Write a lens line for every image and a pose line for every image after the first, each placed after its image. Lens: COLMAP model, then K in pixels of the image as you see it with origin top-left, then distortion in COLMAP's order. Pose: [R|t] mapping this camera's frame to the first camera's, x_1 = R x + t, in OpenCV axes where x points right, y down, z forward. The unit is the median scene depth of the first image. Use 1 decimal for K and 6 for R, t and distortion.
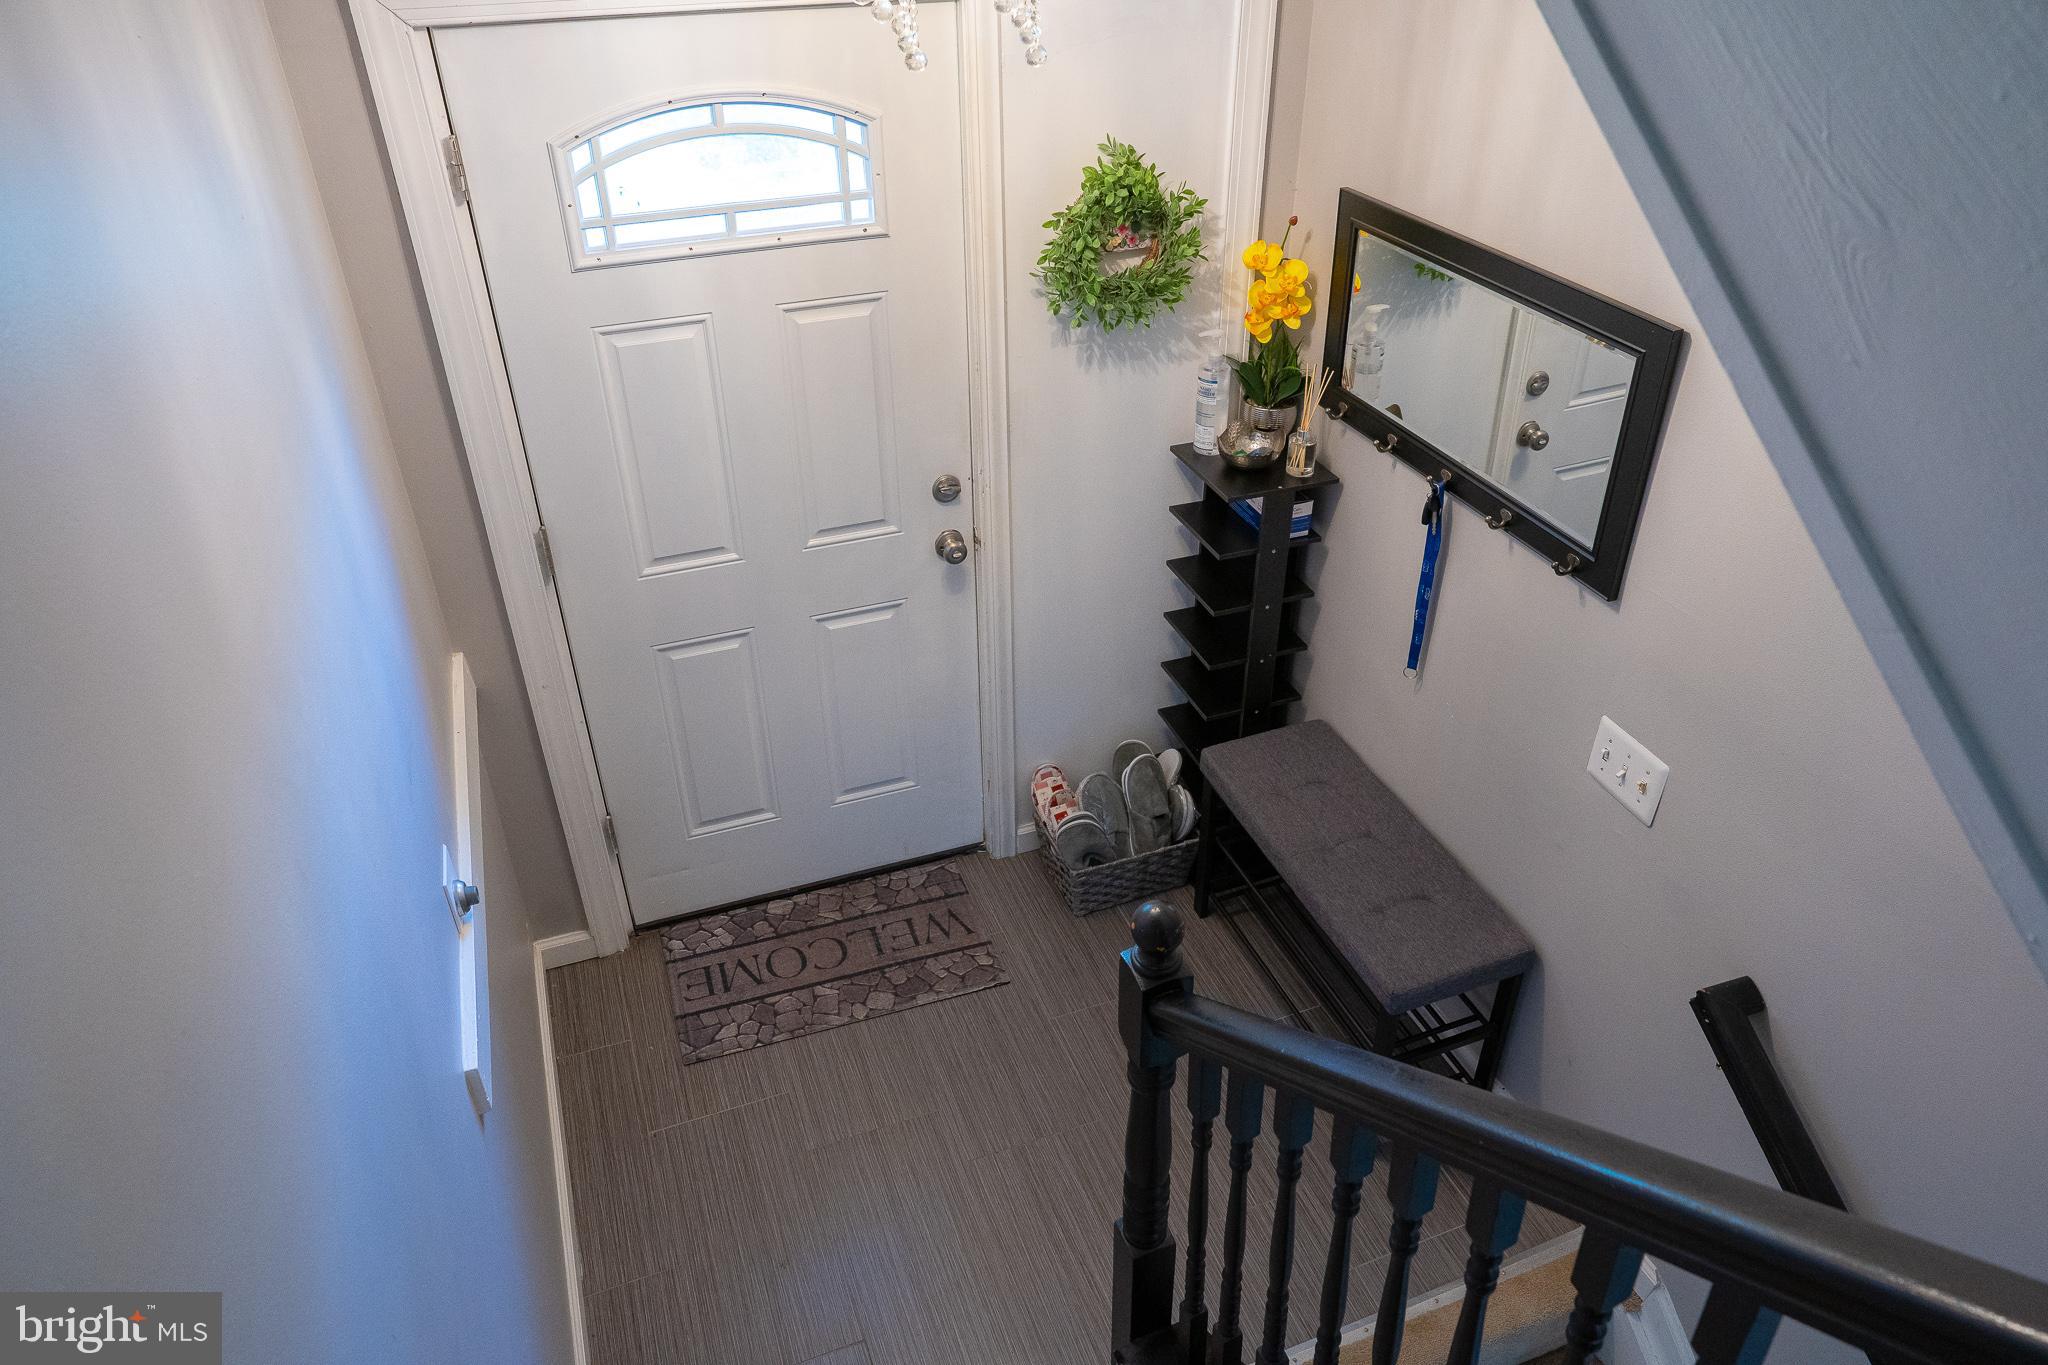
lens RADIAL K [[1371.0, 0, 1026.1], [0, 1371.0, 687.9], [0, 0, 1]] dist [-0.028566, 0.046531]
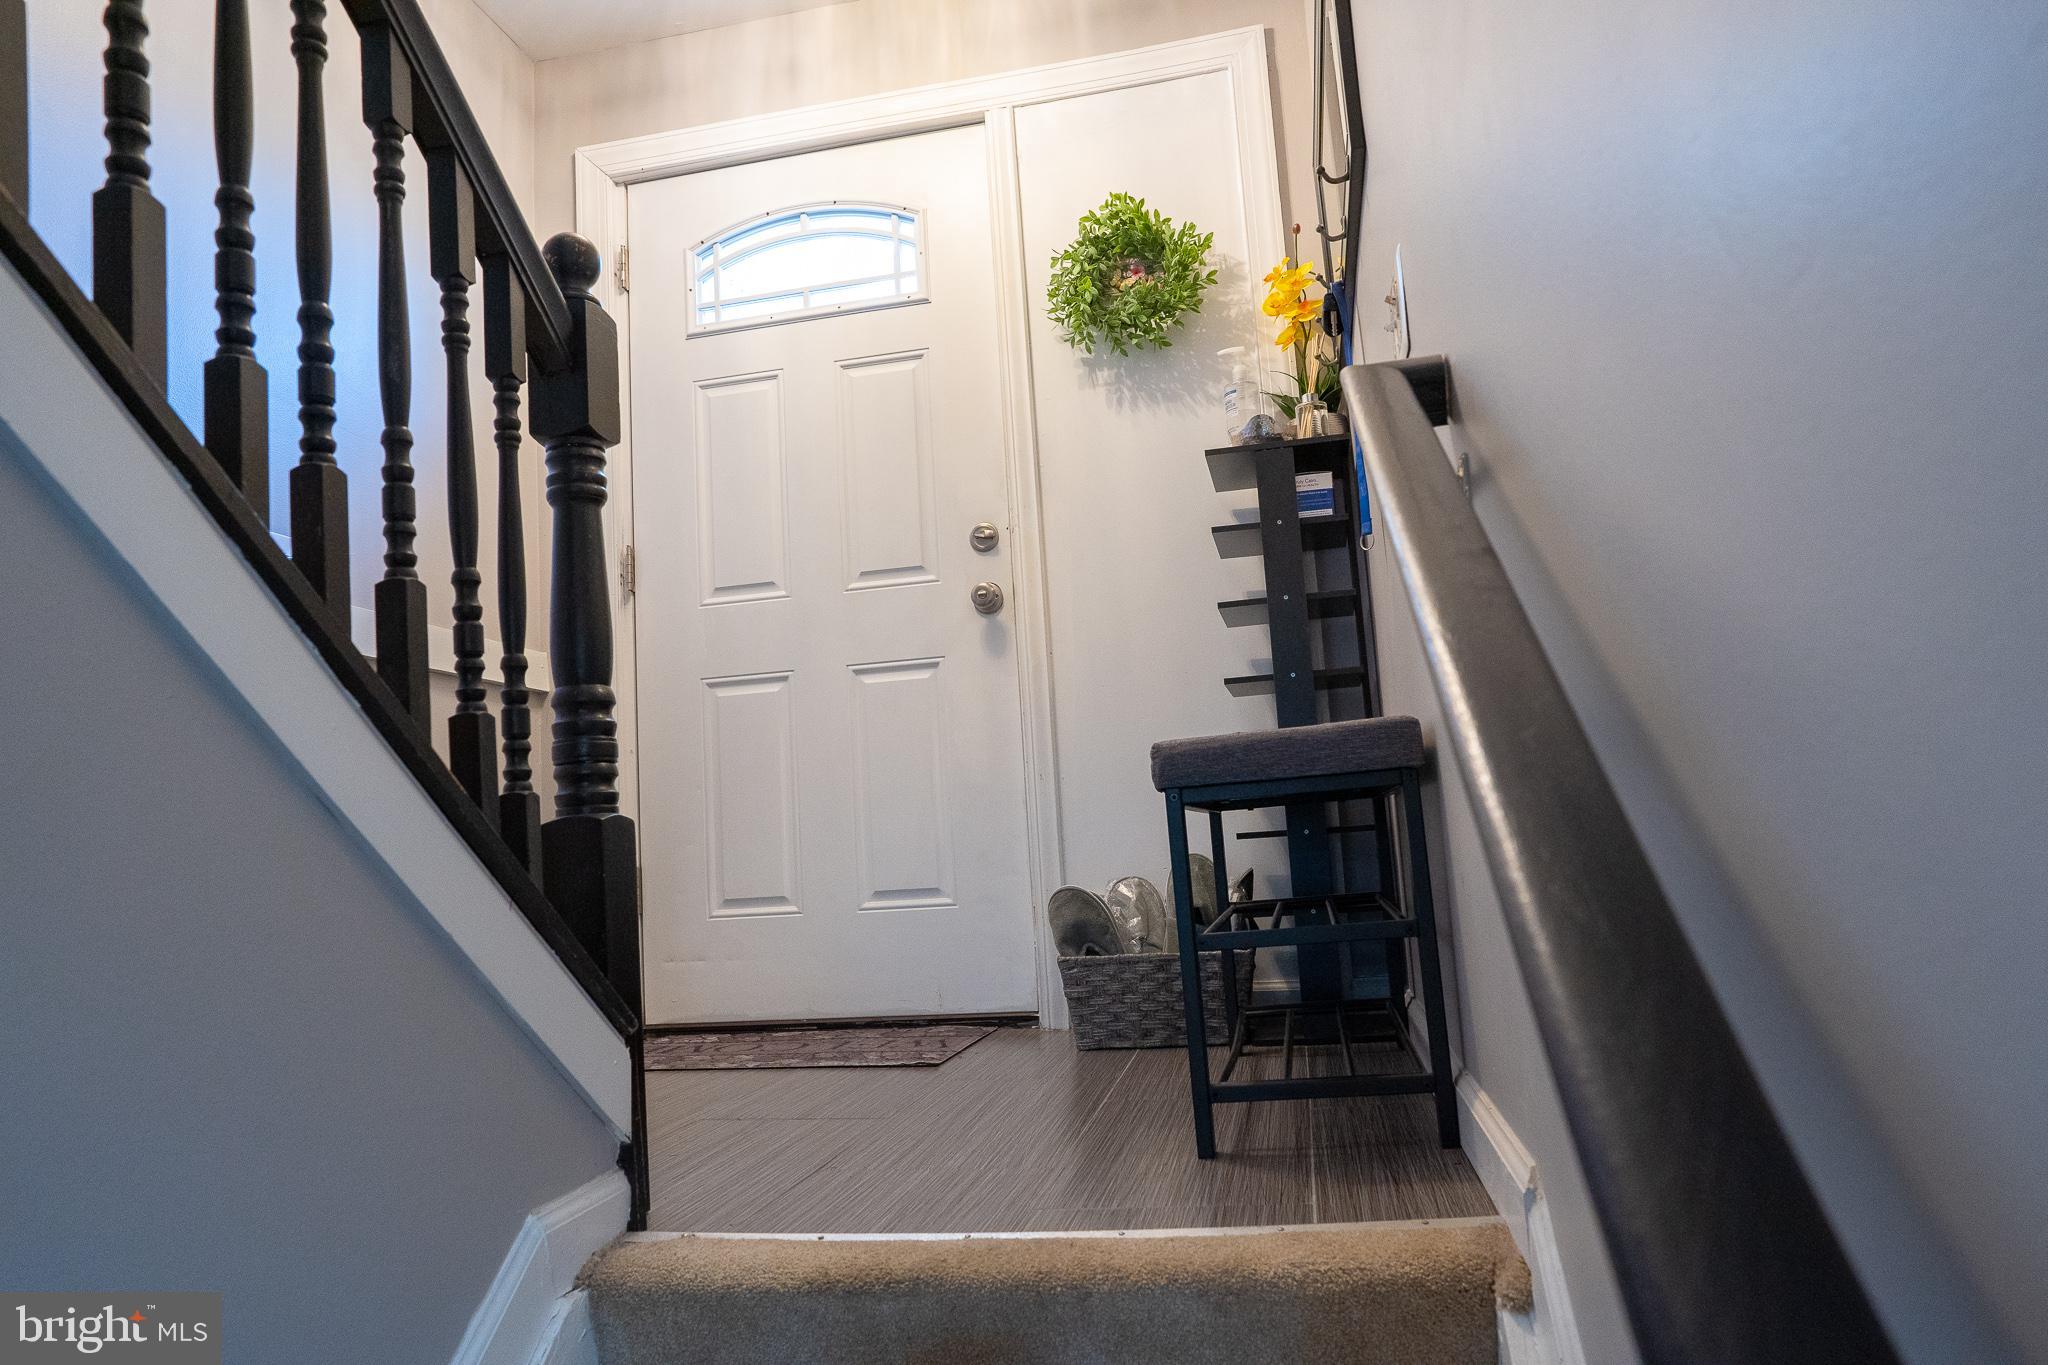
lens RADIAL K [[1371.0, 0, 1026.1], [0, 1371.0, 683.1], [0, 0, 1]] dist [-0.028566, 0.046531]
pose [[0.847829, -0.110550, -0.518618, 0.513433], [-0.248271, 0.781452, -0.572446, 0.544050], [0.468559, 0.614094, 0.635091, 0.477286]]
